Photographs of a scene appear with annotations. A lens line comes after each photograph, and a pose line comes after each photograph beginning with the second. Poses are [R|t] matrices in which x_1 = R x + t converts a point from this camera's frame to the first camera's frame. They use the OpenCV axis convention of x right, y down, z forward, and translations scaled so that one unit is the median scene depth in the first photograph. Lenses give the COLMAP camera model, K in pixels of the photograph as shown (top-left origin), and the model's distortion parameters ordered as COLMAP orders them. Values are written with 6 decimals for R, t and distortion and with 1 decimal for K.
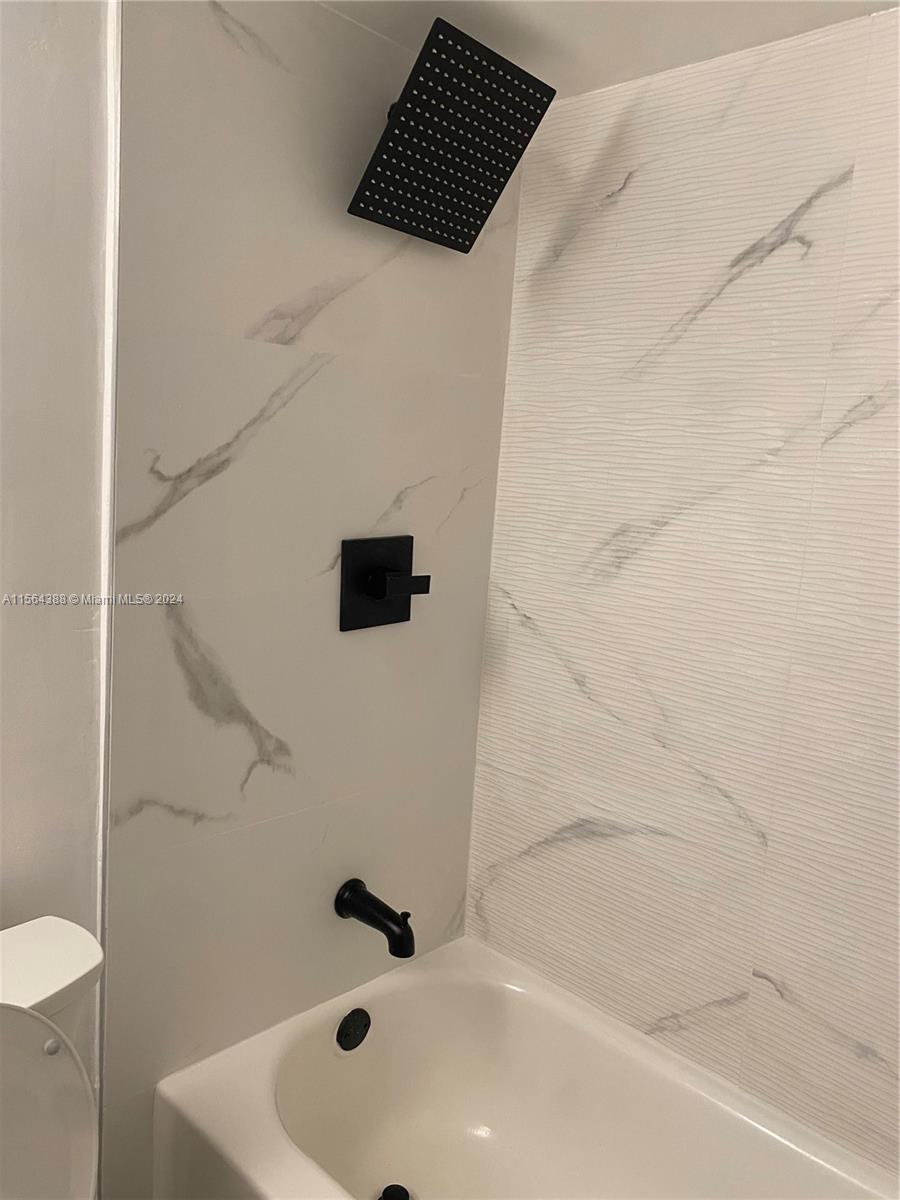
lens RADIAL K [[908.9, 0, 455.7], [0, 908.9, 587.7], [0, 0, 1]] dist [0.039236, -0.053199]
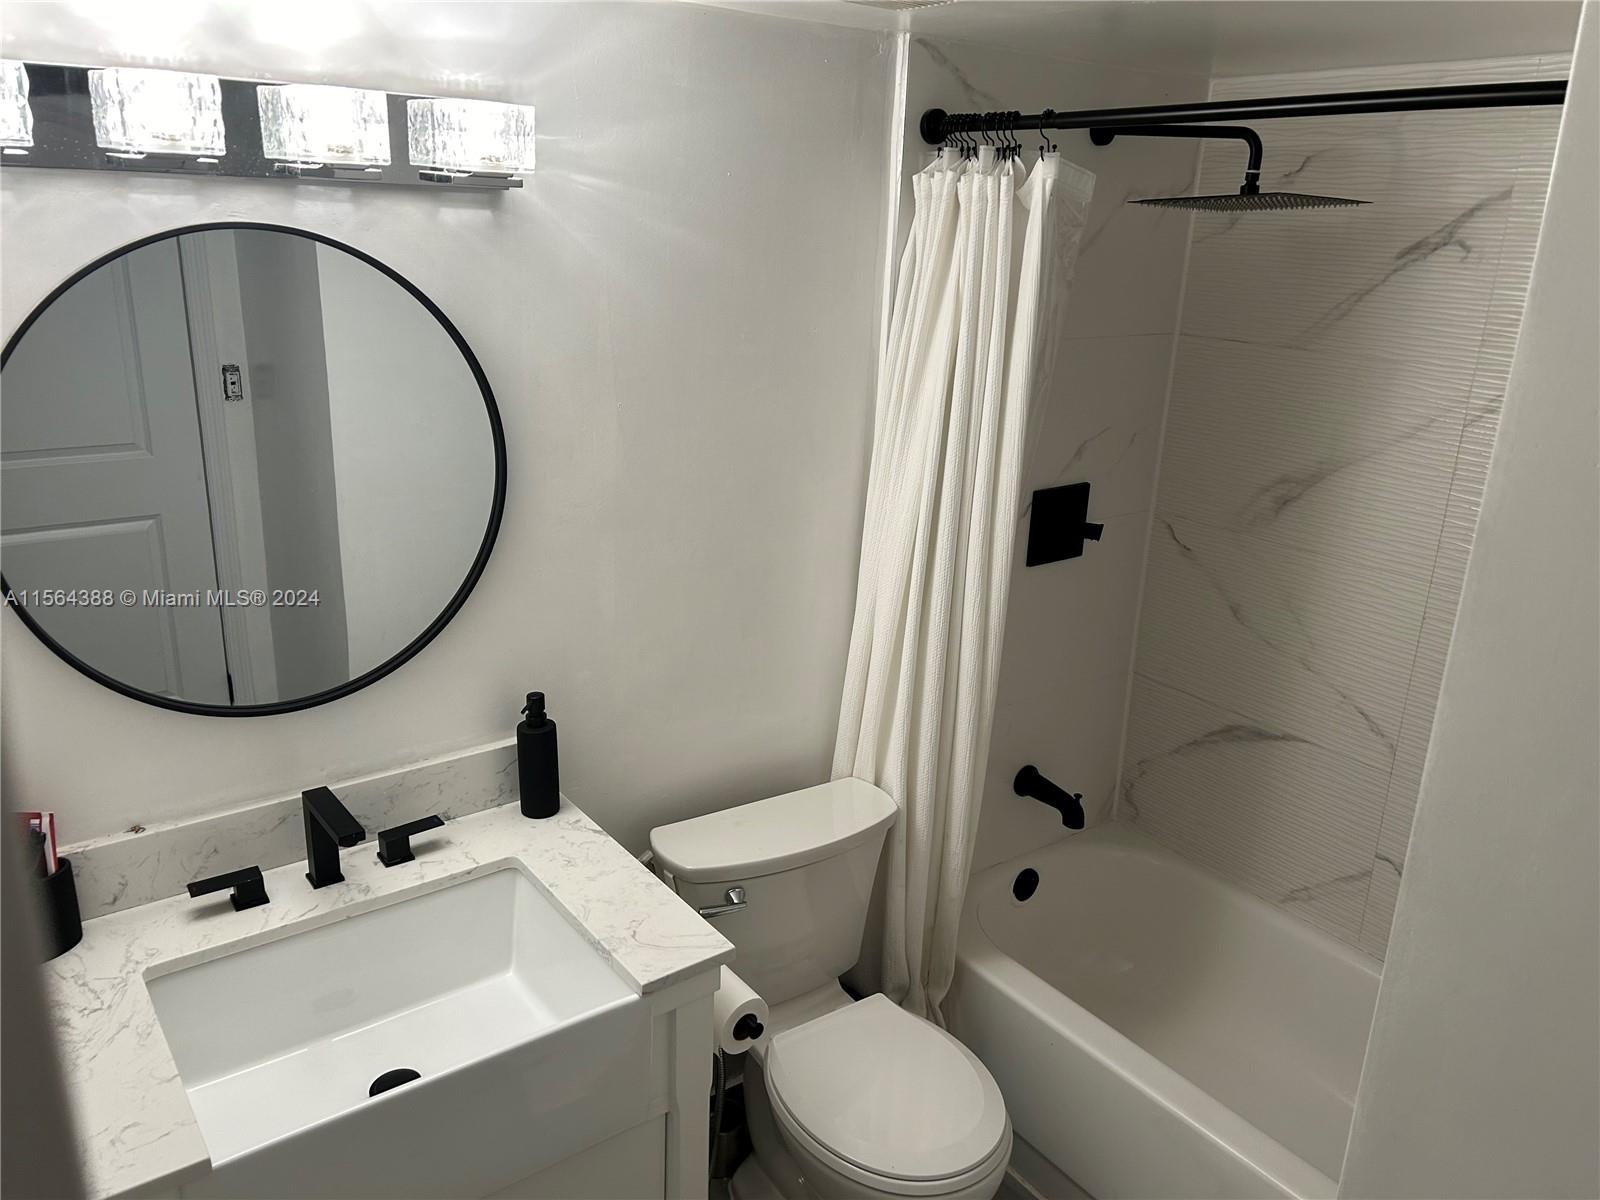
lens RADIAL K [[1191.2, 0, 808.3], [0, 1191.2, 591.6], [0, 0, 1]] dist [0.021668, -0.032722]
pose [[0.984170, 0.020295, -0.176062, -0.143711], [0.008001, 0.987321, 0.158537, -0.181223], [0.177047, -0.157437, 0.971529, -0.617689]]
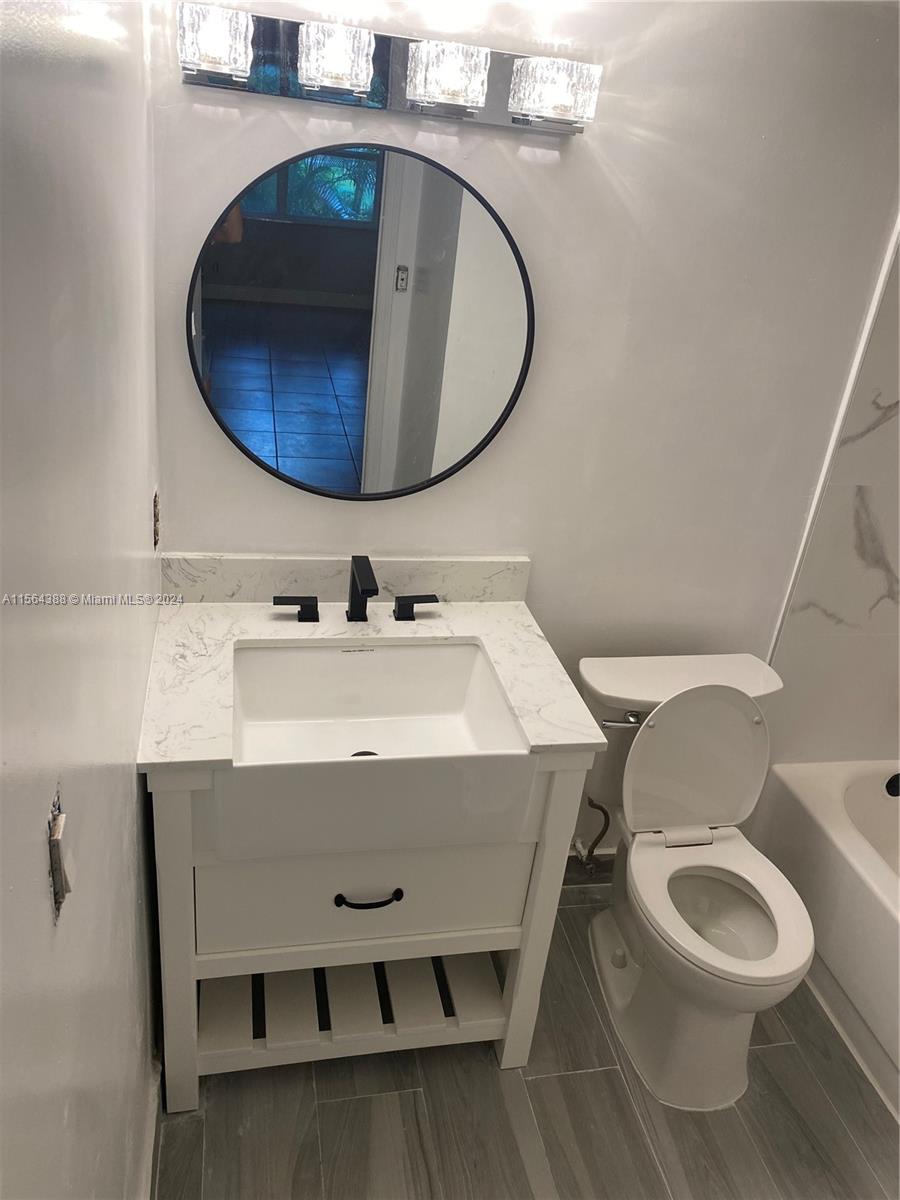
lens RADIAL K [[908.9, 0, 459.4], [0, 908.9, 584.6], [0, 0, 1]] dist [0.039236, -0.053199]
pose [[0.820500, 0.263749, -0.507164, -0.039076], [-0.128920, 0.949719, 0.285329, -0.160644], [0.556919, -0.168729, 0.813248, -0.586119]]
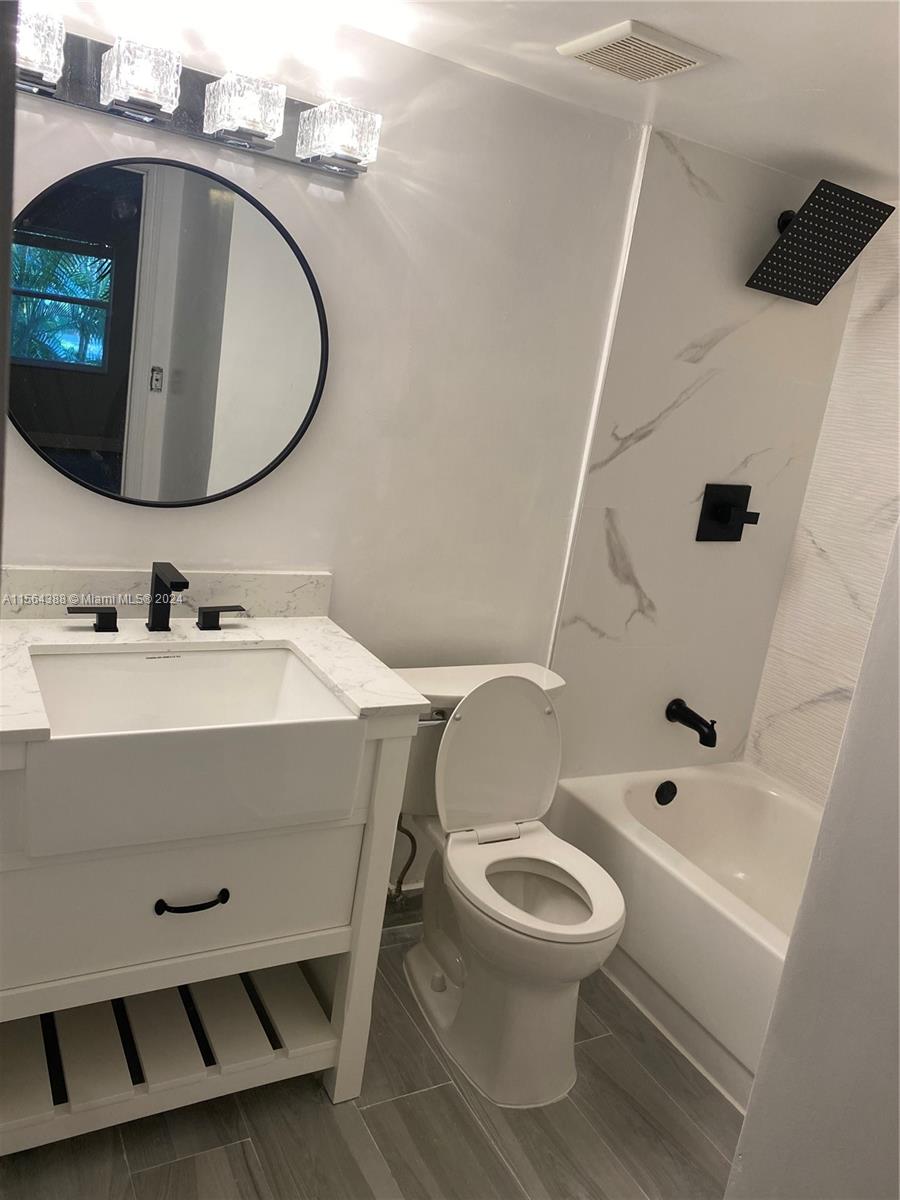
lens RADIAL K [[908.9, 0, 456.2], [0, 908.9, 589.0], [0, 0, 1]] dist [0.039236, -0.053199]
pose [[0.947743, 0.138107, -0.287593, -0.057917], [-0.121303, 0.989737, 0.075544, 0.066140], [0.295075, -0.036710, 0.954769, -0.700897]]
